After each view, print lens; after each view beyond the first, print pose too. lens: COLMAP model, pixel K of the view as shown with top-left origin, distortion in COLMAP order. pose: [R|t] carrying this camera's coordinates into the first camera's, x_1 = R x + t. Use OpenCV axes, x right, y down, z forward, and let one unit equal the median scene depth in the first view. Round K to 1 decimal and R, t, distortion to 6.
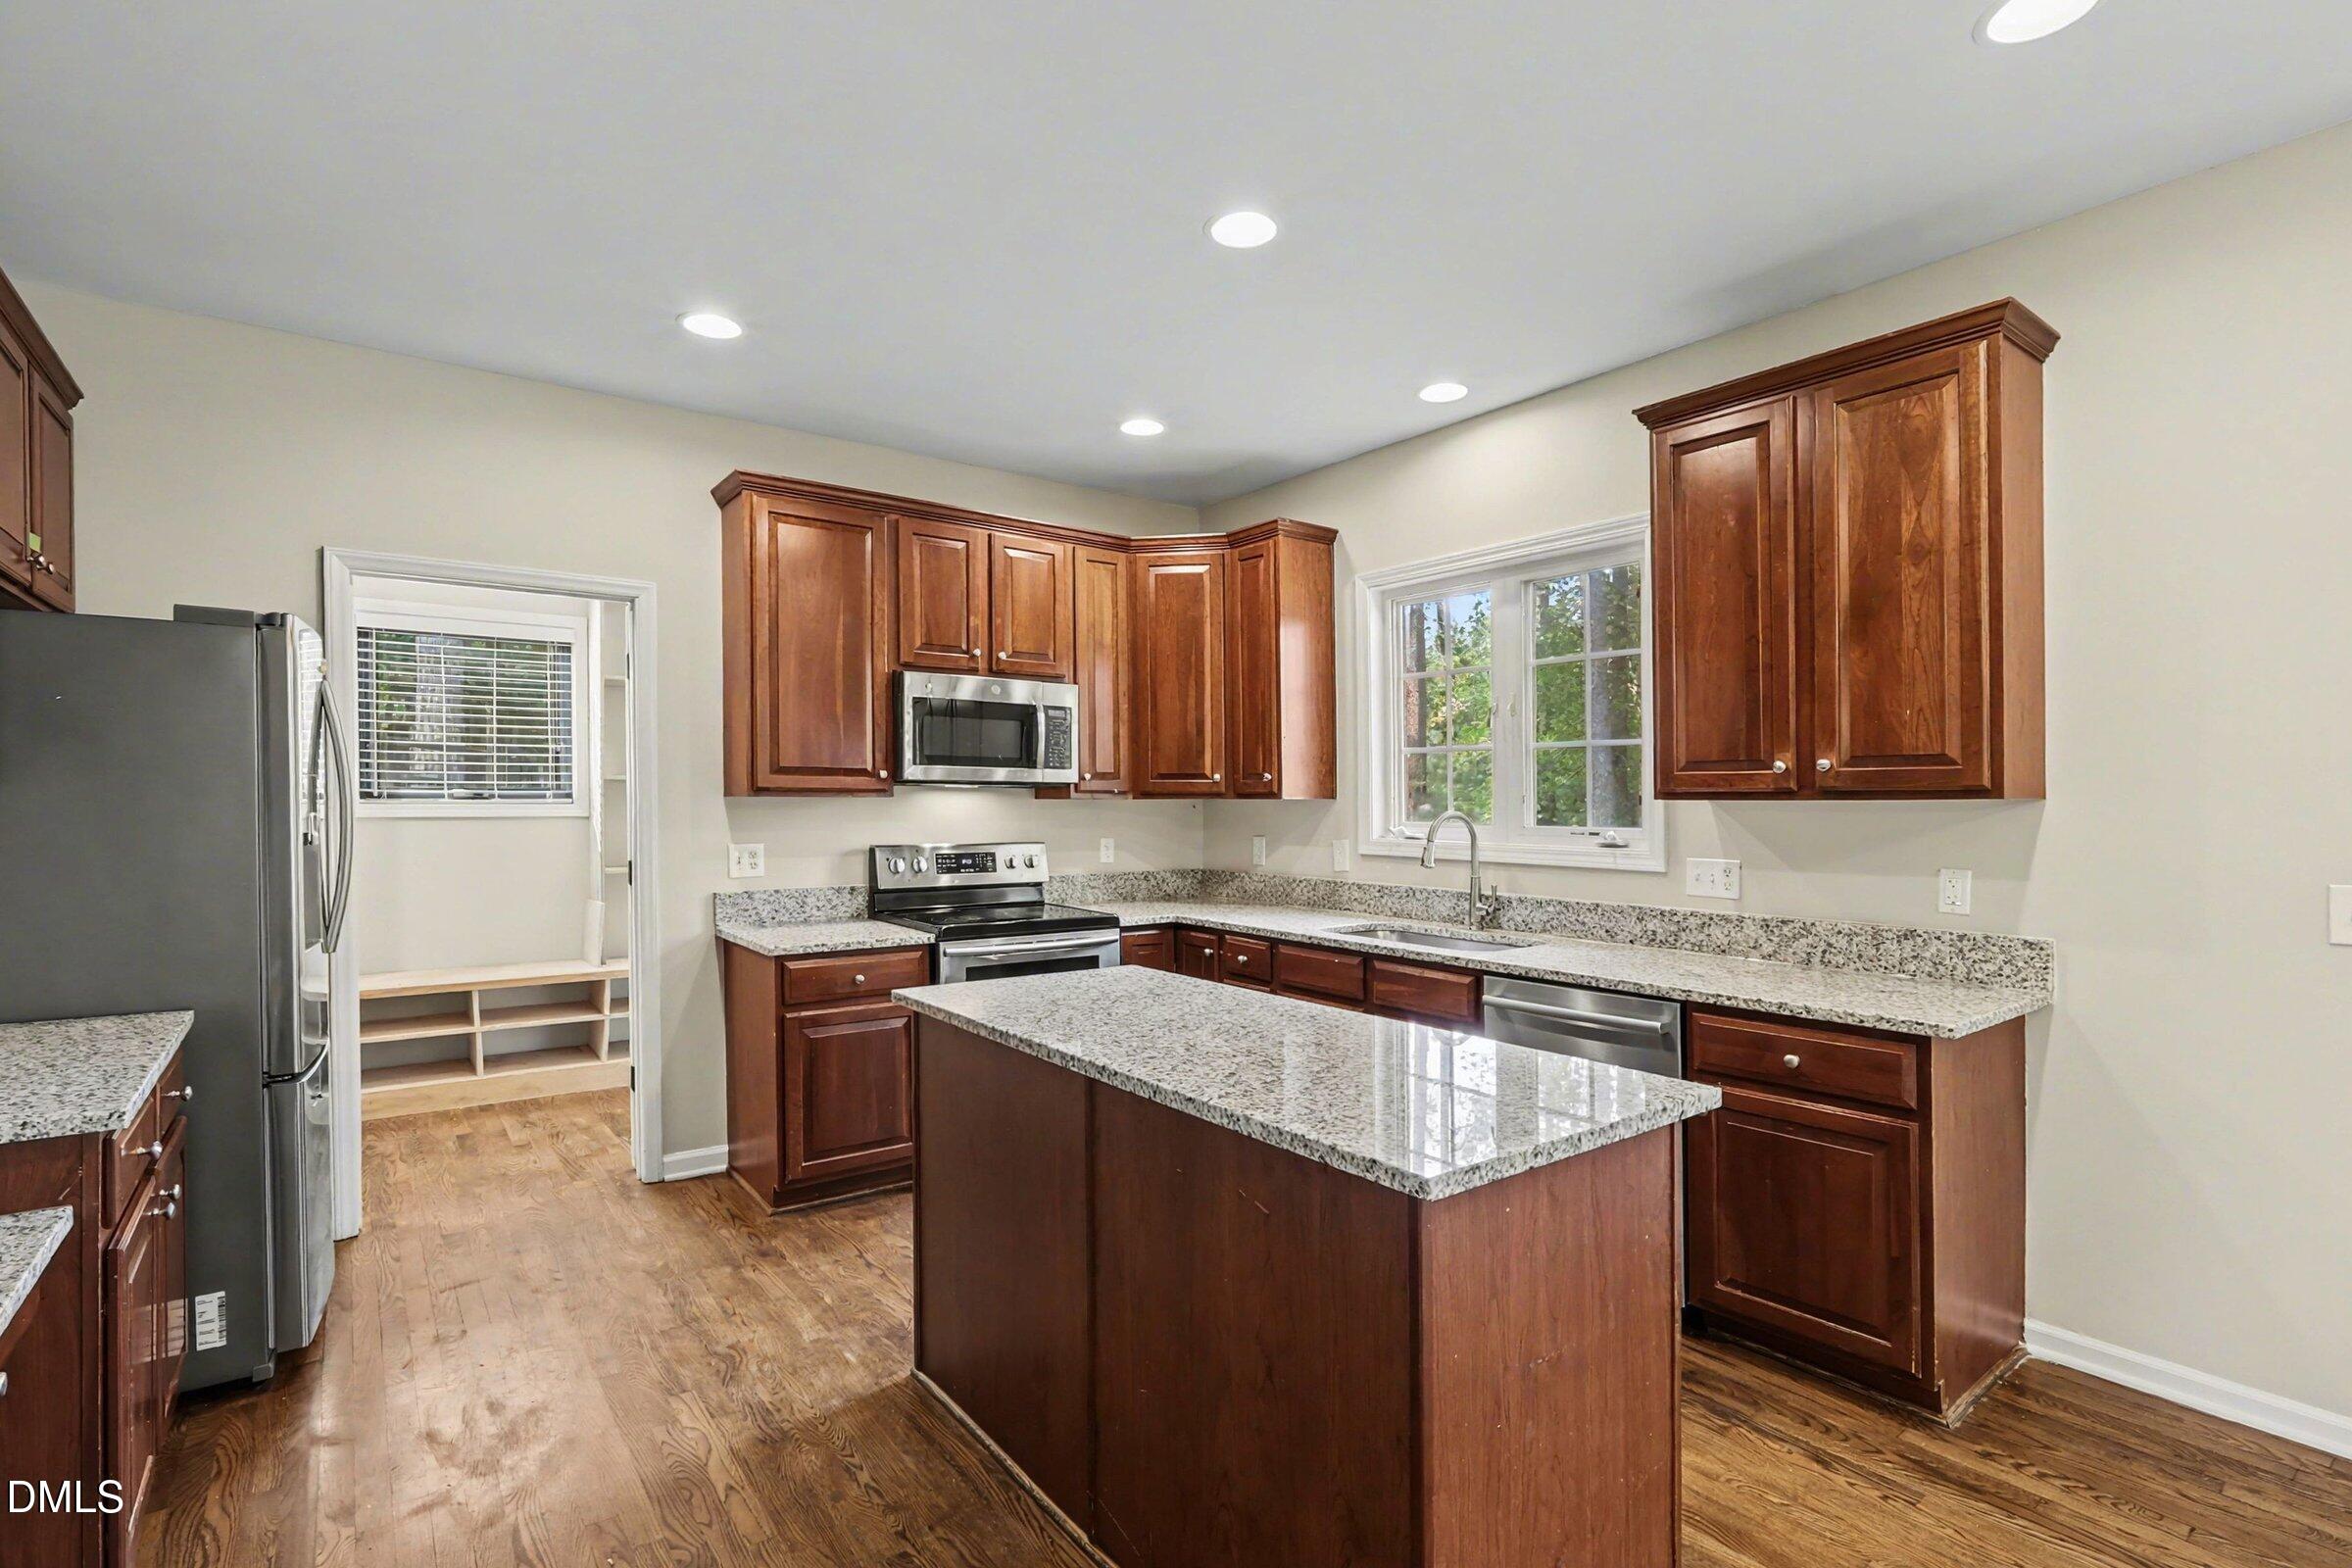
lens RADIAL K [[1108.9, 0, 1176.0], [0, 1108.9, 784.0], [0, 0, 1]] dist [-0.000120, 0.000227]
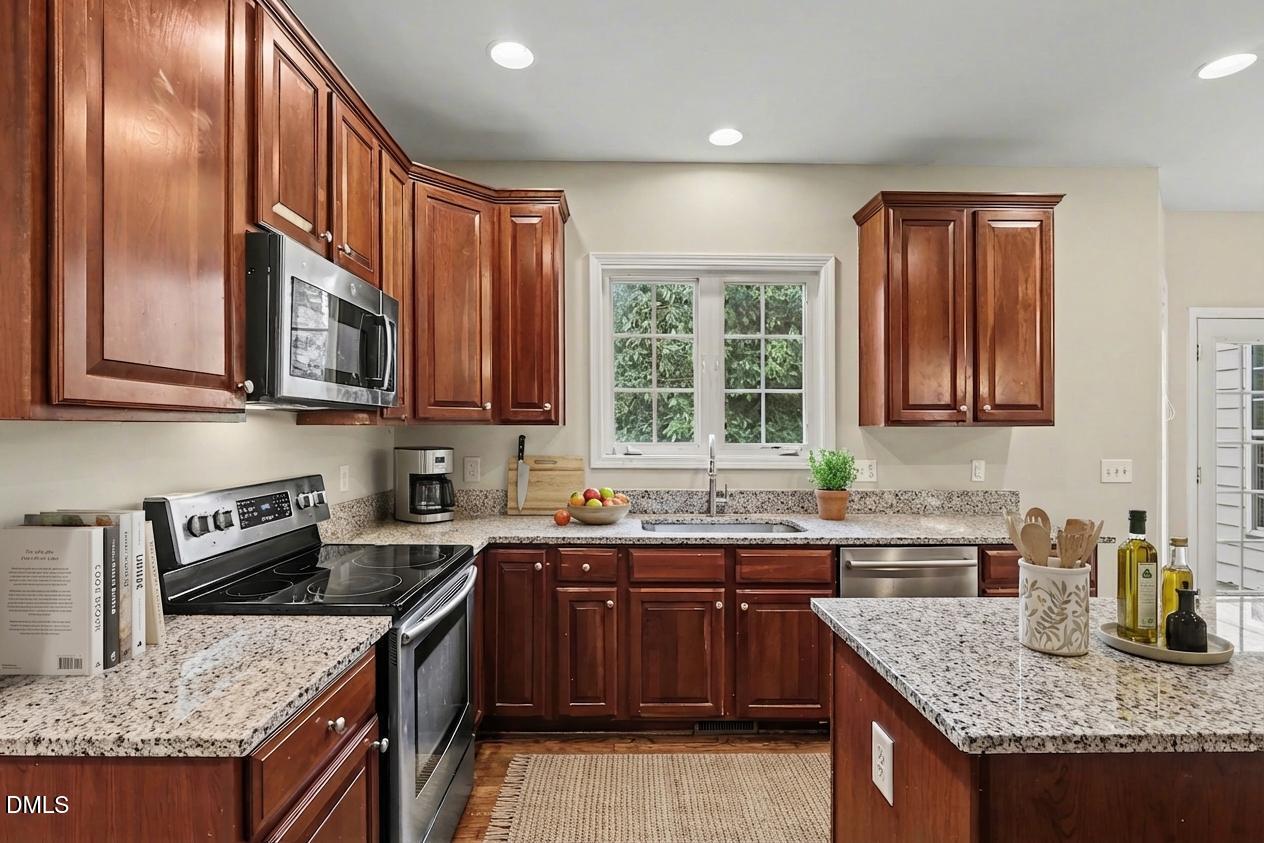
lens RADIAL K [[595.9, 0, 632.0], [0, 595.9, 421.5], [0, 0, 1]] dist [-0.000120, 0.000227]
pose [[0.584476, 0.006525, 0.811385, -0.438790], [-0.014238, 0.999896, 0.002215, 0.008007], [-0.811286, -0.012847, 0.584508, 0.655198]]
